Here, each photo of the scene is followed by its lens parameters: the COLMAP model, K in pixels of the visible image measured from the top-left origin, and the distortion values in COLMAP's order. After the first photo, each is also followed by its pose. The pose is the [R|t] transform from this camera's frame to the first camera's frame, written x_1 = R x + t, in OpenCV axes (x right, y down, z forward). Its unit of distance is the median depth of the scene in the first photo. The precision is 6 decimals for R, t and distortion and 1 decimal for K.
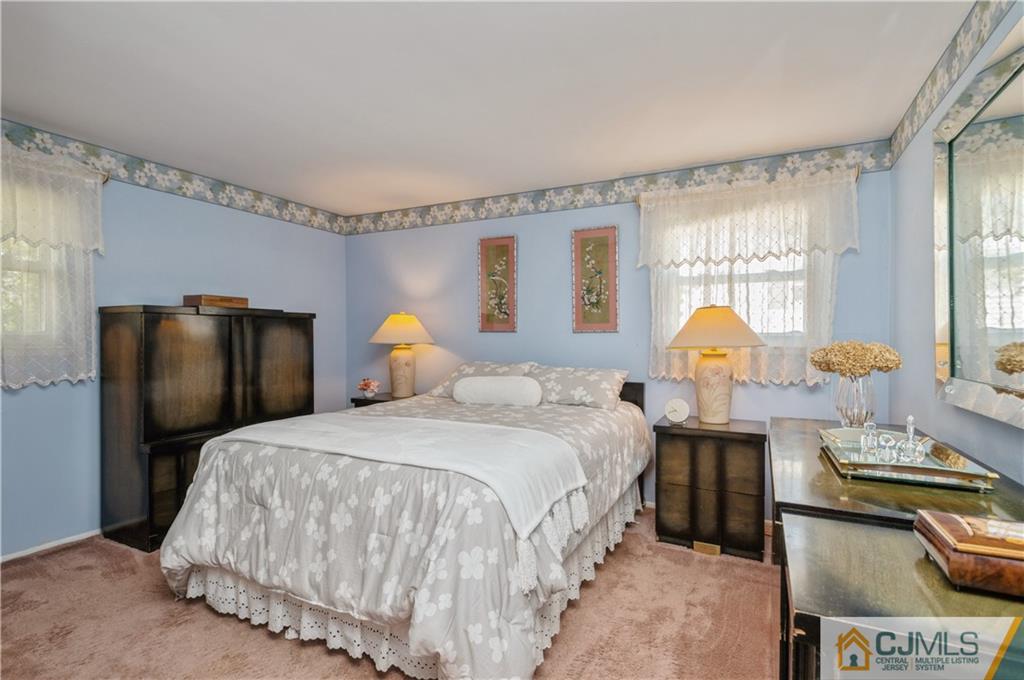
lens RADIAL K [[484.4, 0, 514.0], [0, 484.4, 339.3], [0, 0, 1]] dist [0.013528, -0.001744]
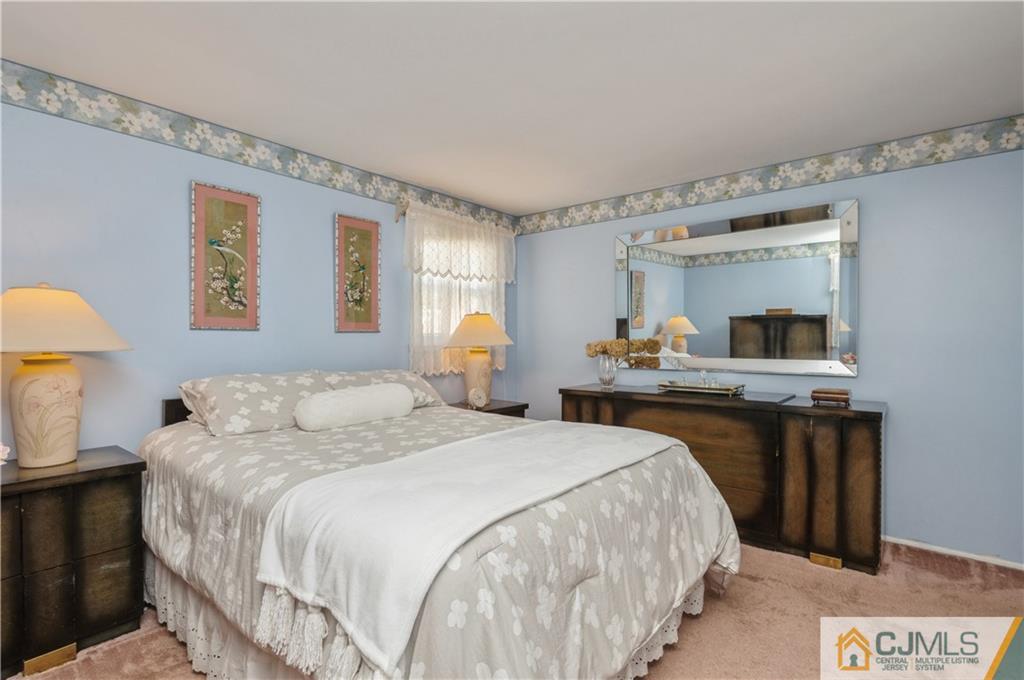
lens RADIAL K [[484.4, 0, 513.7], [0, 484.4, 340.2], [0, 0, 1]] dist [0.013528, -0.001744]
pose [[0.236570, -0.009311, 0.971570, -0.652097], [-0.001814, 0.999948, 0.010024, -0.008609], [-0.971613, -0.004134, 0.236540, 0.491992]]
